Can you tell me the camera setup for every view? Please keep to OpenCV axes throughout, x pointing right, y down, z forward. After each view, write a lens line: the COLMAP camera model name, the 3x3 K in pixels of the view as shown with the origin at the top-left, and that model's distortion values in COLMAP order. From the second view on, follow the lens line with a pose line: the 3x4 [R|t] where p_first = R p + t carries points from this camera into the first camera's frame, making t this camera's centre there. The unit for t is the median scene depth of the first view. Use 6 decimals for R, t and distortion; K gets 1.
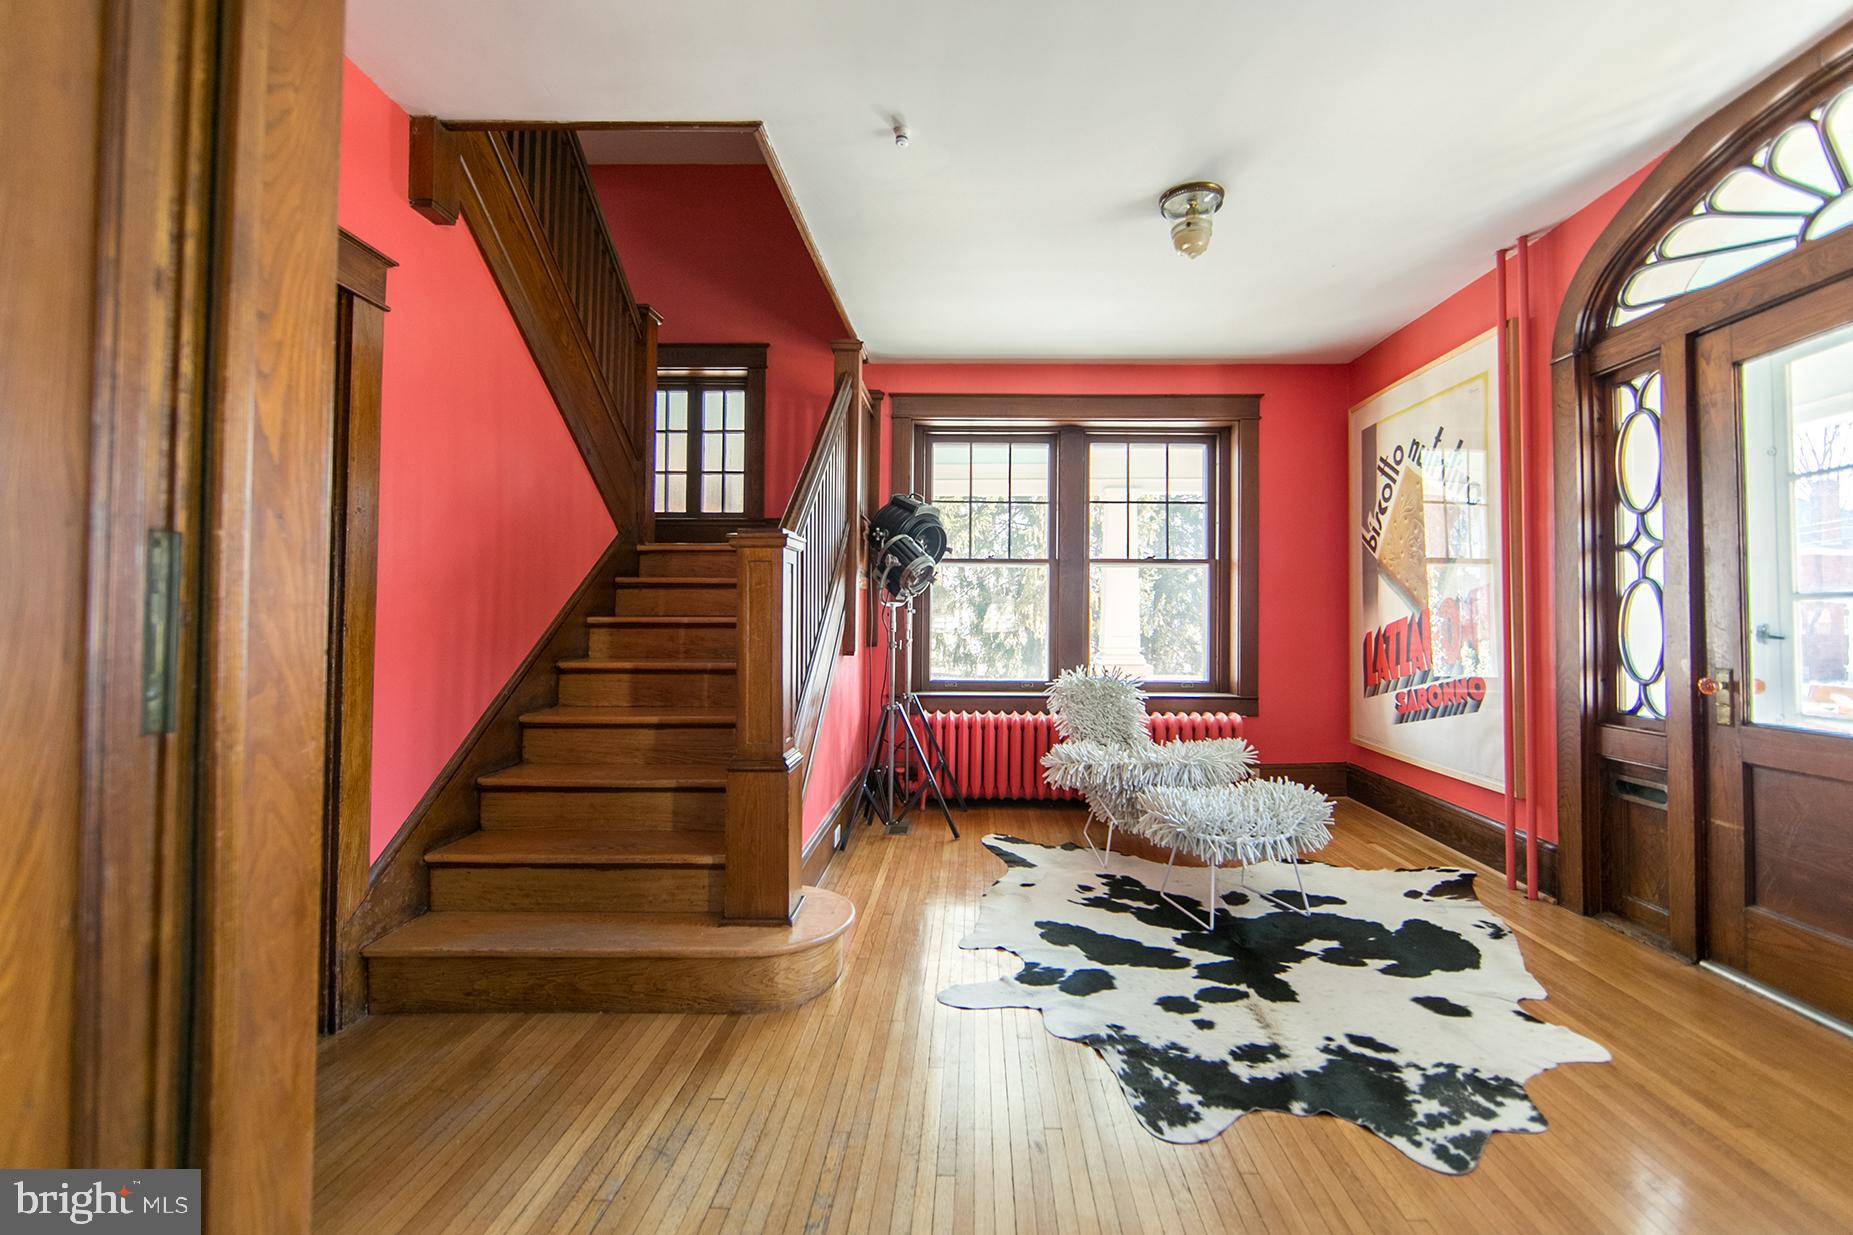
lens RADIAL K [[776.2, 0, 962.4], [0, 776.2, 597.4], [0, 0, 1]] dist [-0.000254, -0.000100]
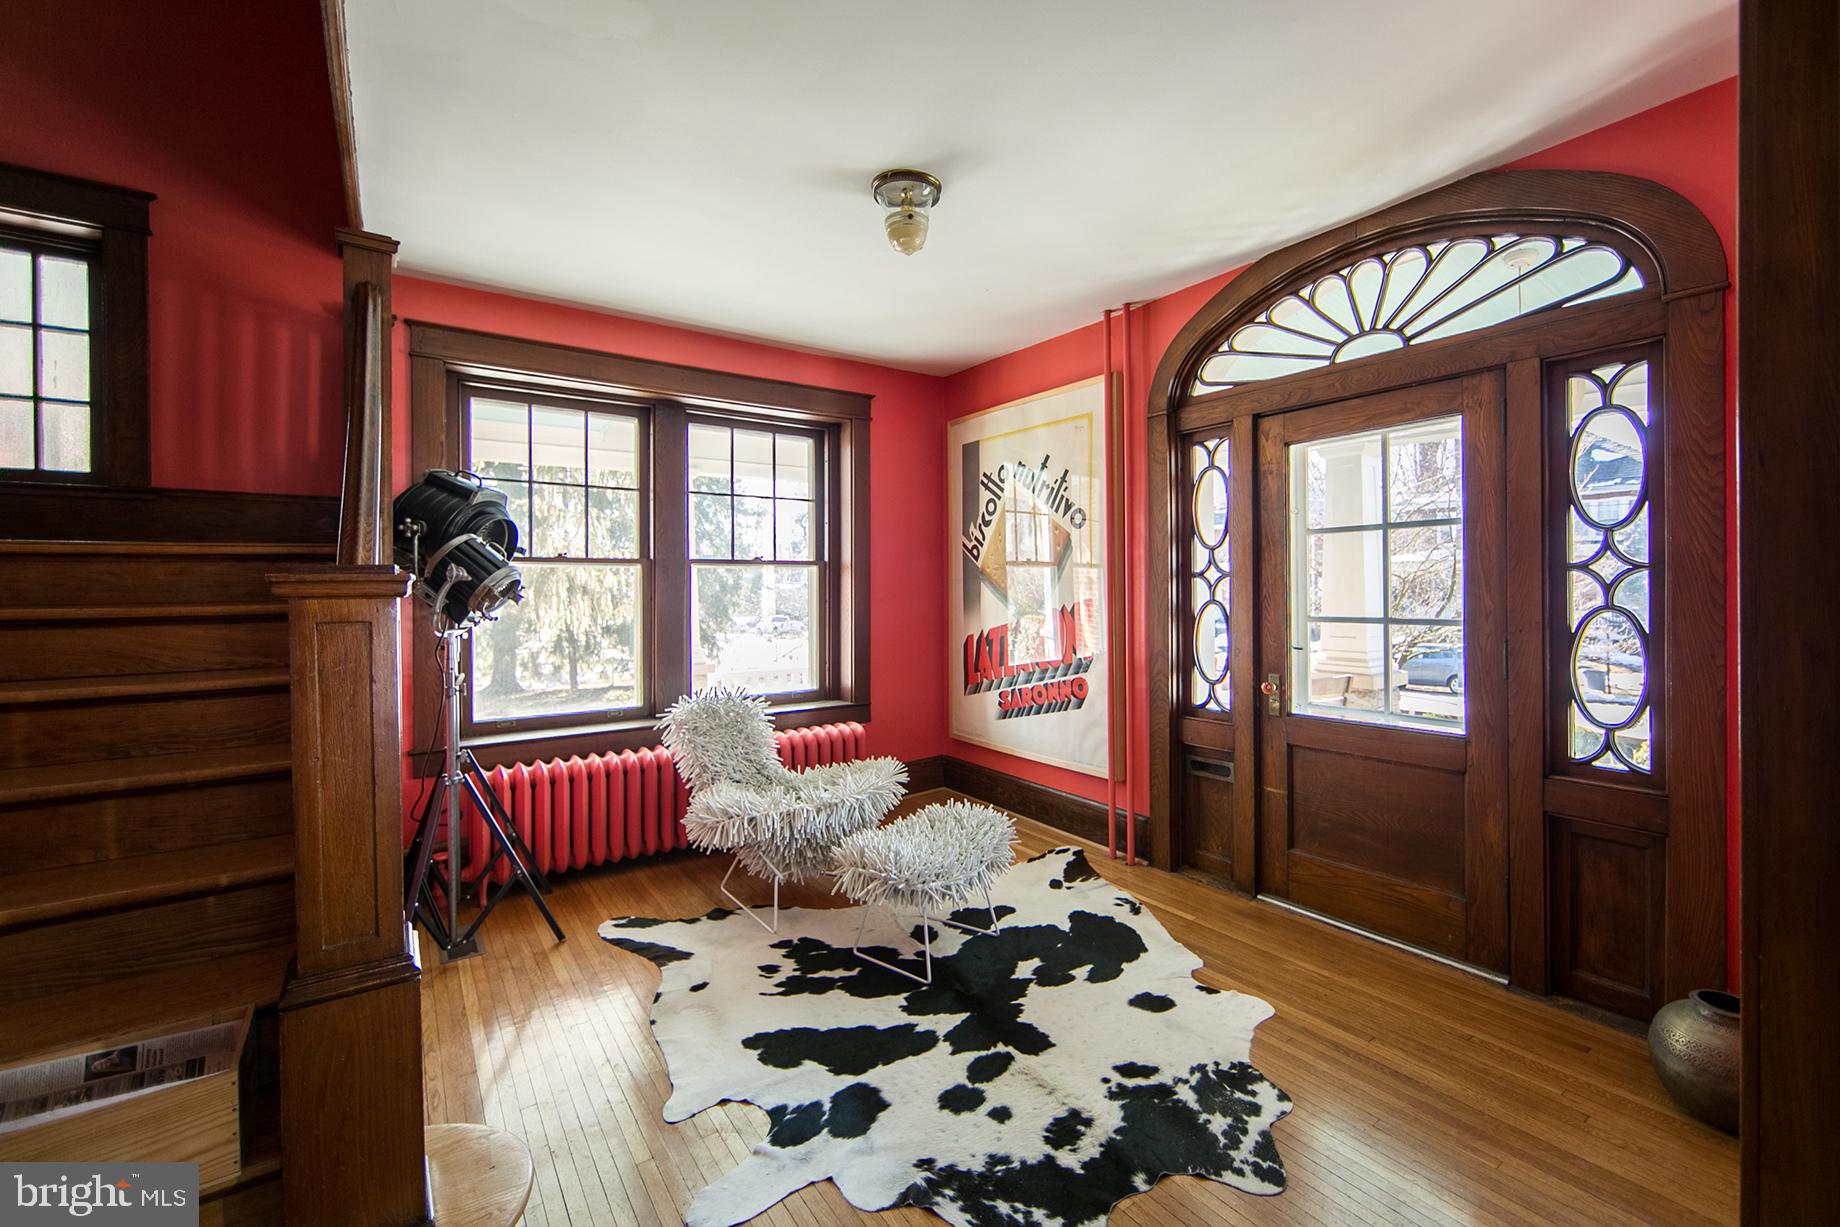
lens RADIAL K [[777.1, 0, 969.9], [0, 777.1, 589.9], [0, 0, 1]] dist [-0.002388, -0.000243]
pose [[0.791624, -0.013234, 0.610865, -0.198177], [-0.005815, 0.999557, 0.029190, -0.072248], [-0.610981, -0.026660, 0.791196, 0.225038]]
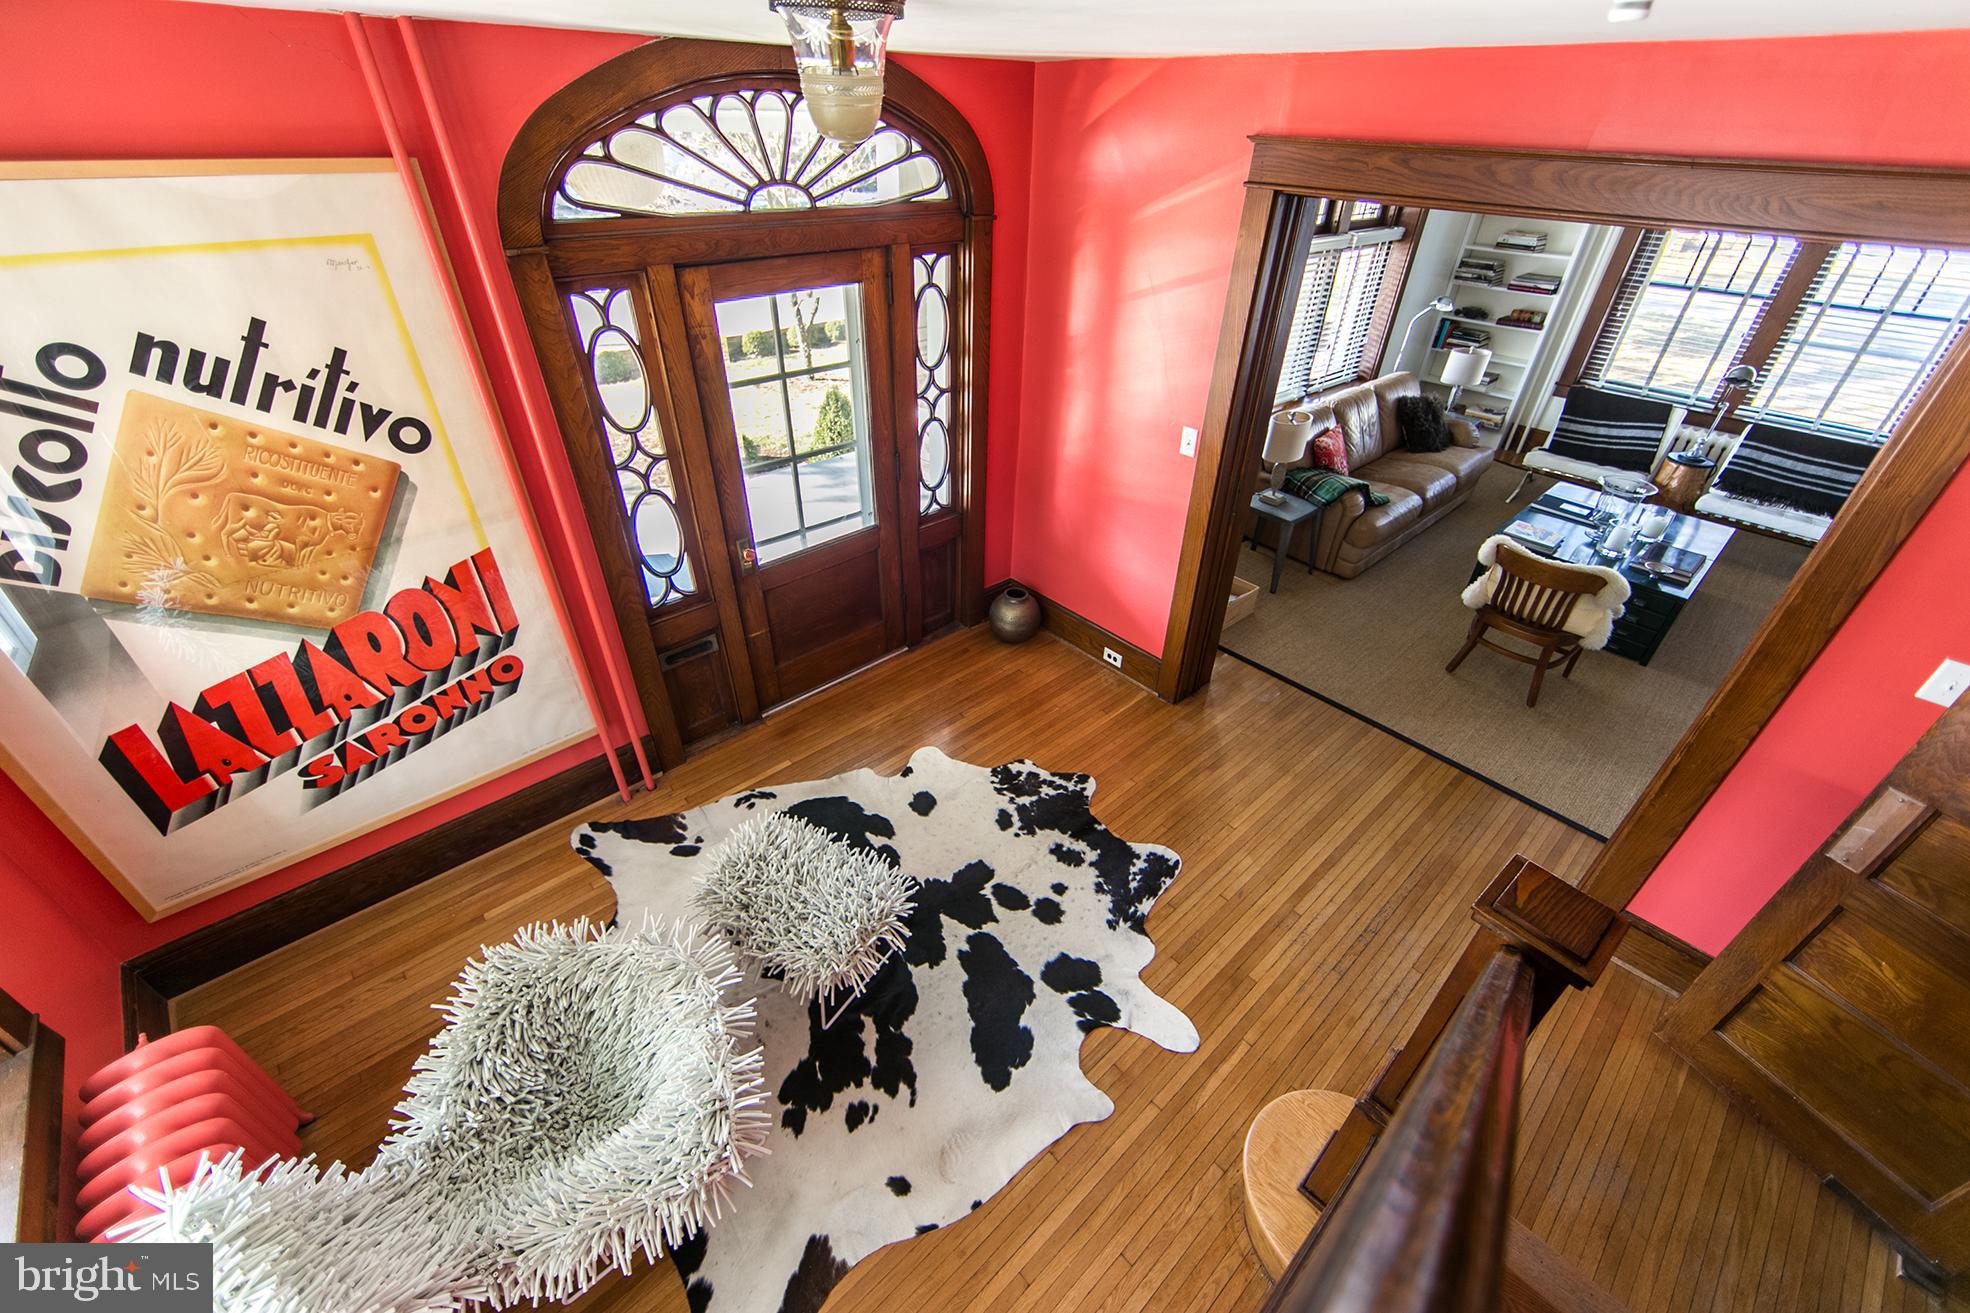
lens RADIAL K [[780.0, 0, 985.0], [0, 780.0, 656.5], [0, 0, 1]] dist [-0.000924, -0.000112]
pose [[-0.685128, -0.432552, 0.586087, -0.184882], [-0.043624, 0.827518, 0.559741, -0.441501], [-0.727115, 0.357927, -0.585826, 1.302601]]
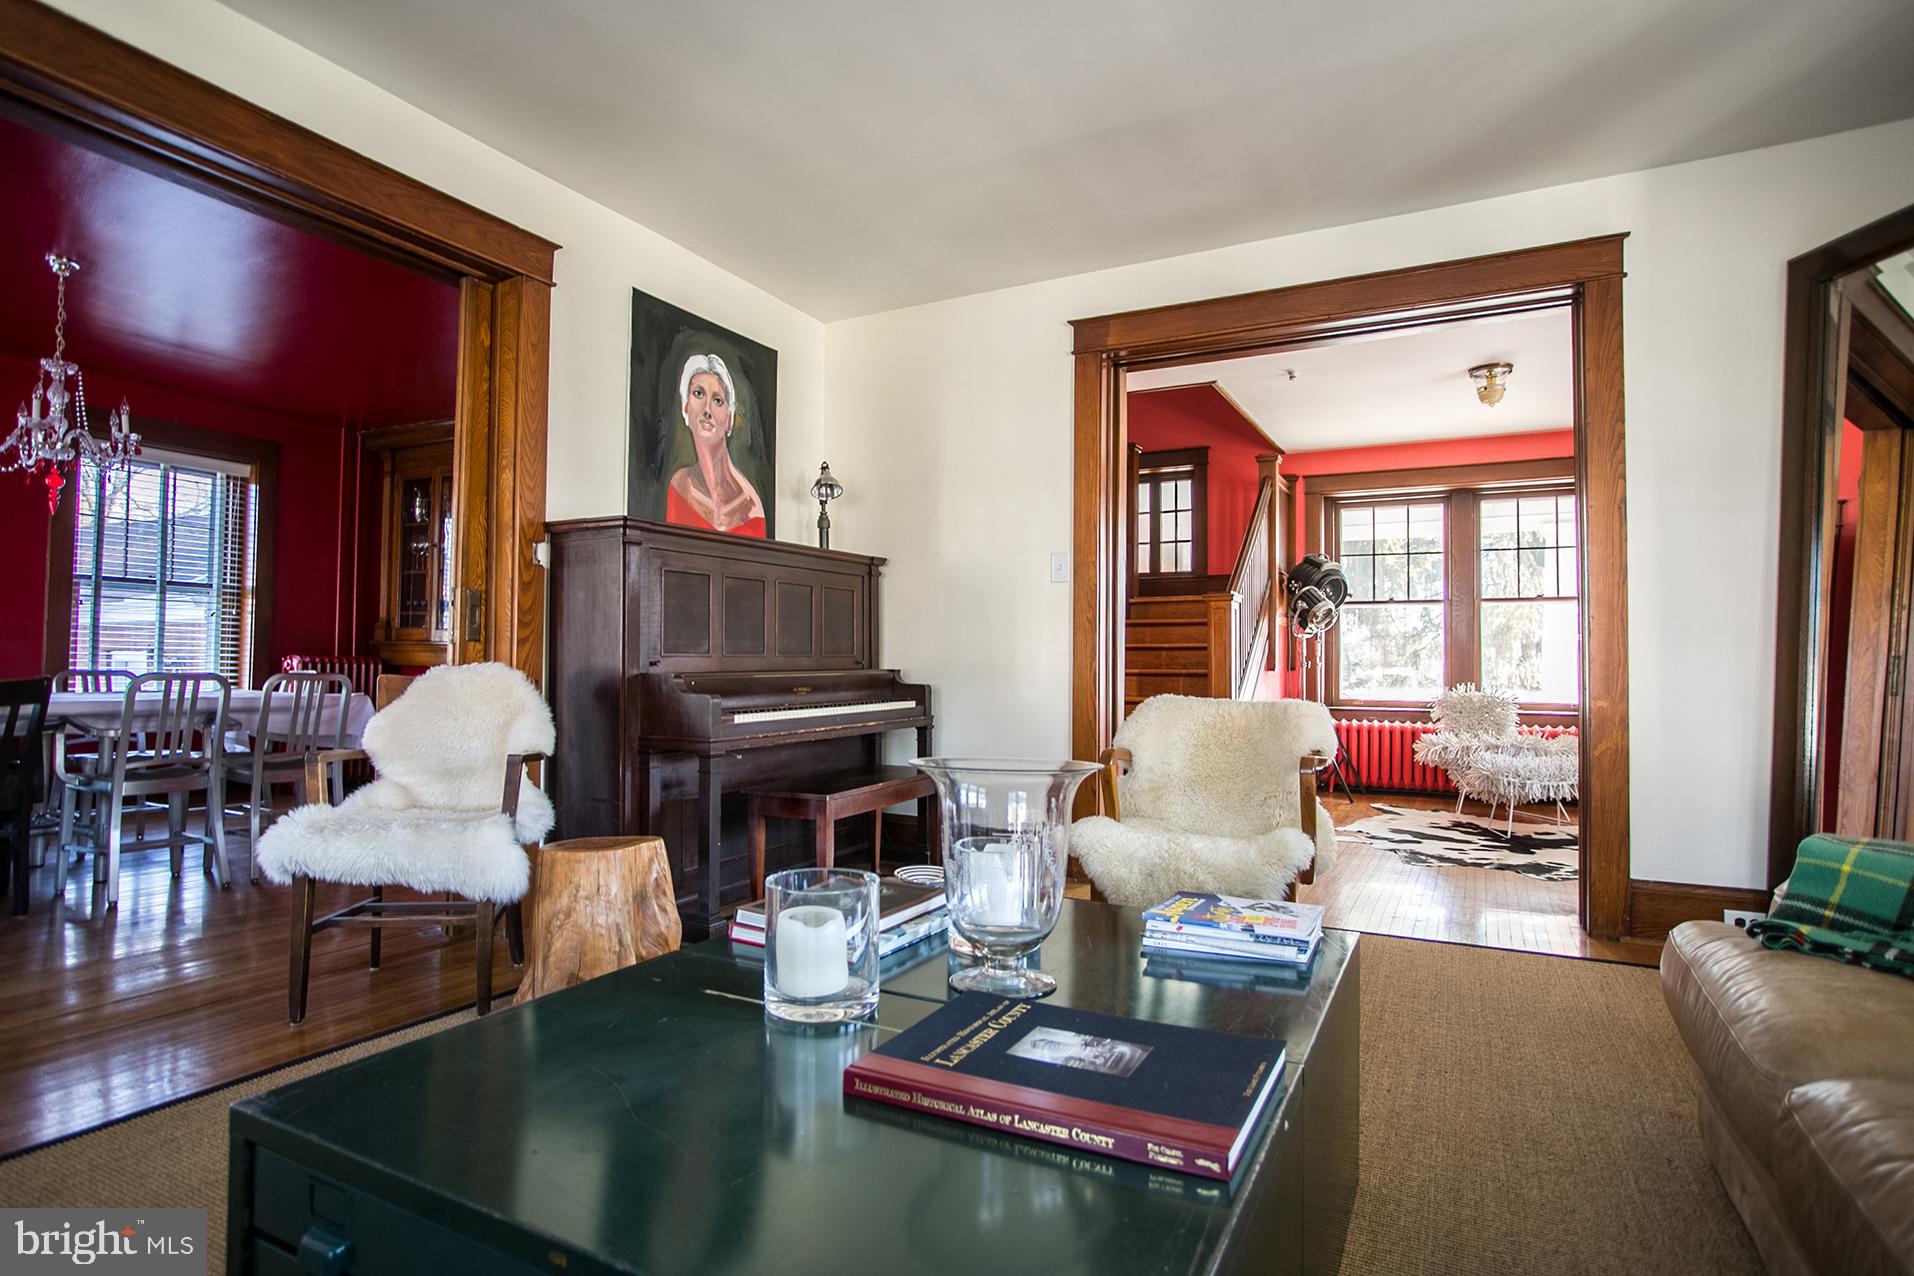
lens RADIAL K [[993.7, 0, 957.0], [0, 993.7, 638.0], [0, 0, 1]] dist [-0.028232, 0.000143]
pose [[0.893371, -0.010019, -0.449208, 0.211437], [0.005893, 0.999927, -0.010583, 0.038335], [0.449281, 0.006808, 0.893364, -1.203998]]
